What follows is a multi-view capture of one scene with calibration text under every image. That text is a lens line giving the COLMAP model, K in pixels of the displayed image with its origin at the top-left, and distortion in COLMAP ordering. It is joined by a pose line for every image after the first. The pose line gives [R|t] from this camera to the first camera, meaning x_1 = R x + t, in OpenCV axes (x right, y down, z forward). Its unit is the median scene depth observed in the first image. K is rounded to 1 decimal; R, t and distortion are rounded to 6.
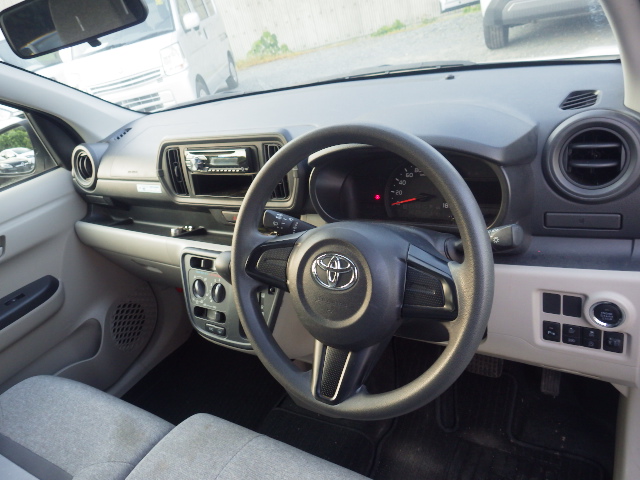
lens RADIAL K [[467.0, 0, 320.0], [0, 467.0, 240.0], [0, 0, 1]] dist [0.008348, 0.003640]
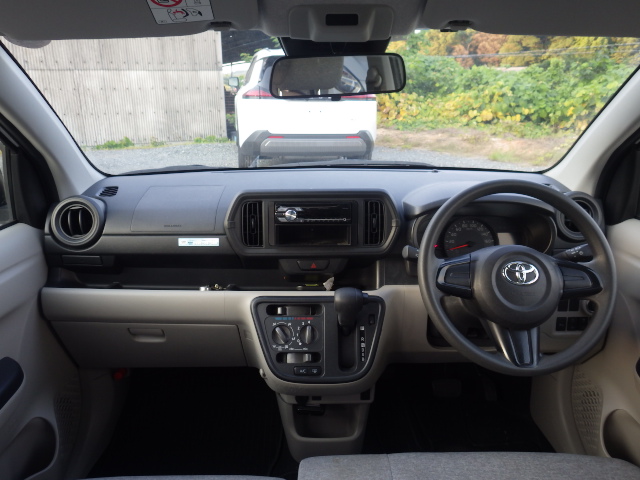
lens RADIAL K [[474.6, 0, 320.5], [0, 474.6, 229.2], [0, 0, 1]] dist [0.003017, -0.002913]
pose [[0.823179, 0.064409, 0.564117, -0.651531], [0.091699, 0.965420, -0.244039, 0.117982], [-0.560328, 0.252617, 0.788807, 0.057759]]
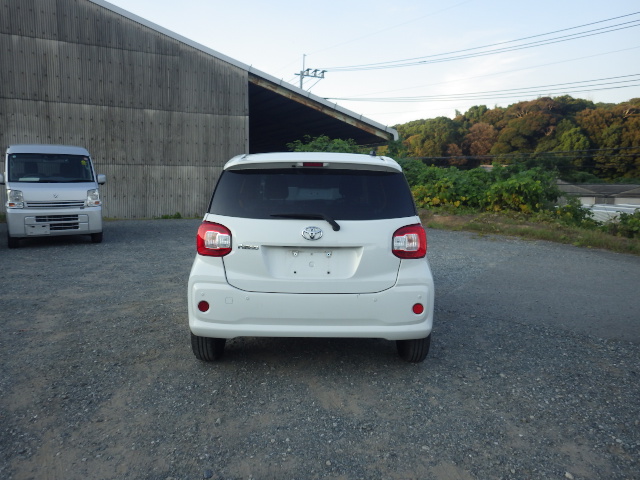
lens RADIAL K [[467.0, 0, 320.0], [0, 467.0, 240.0], [0, 0, 1]] dist [0.008348, 0.003640]
pose [[0.821491, 0.169200, 0.544540, -2.802338], [0.074746, 0.914770, -0.396999, 2.290001], [-0.565301, 0.366833, 0.738829, -2.885897]]
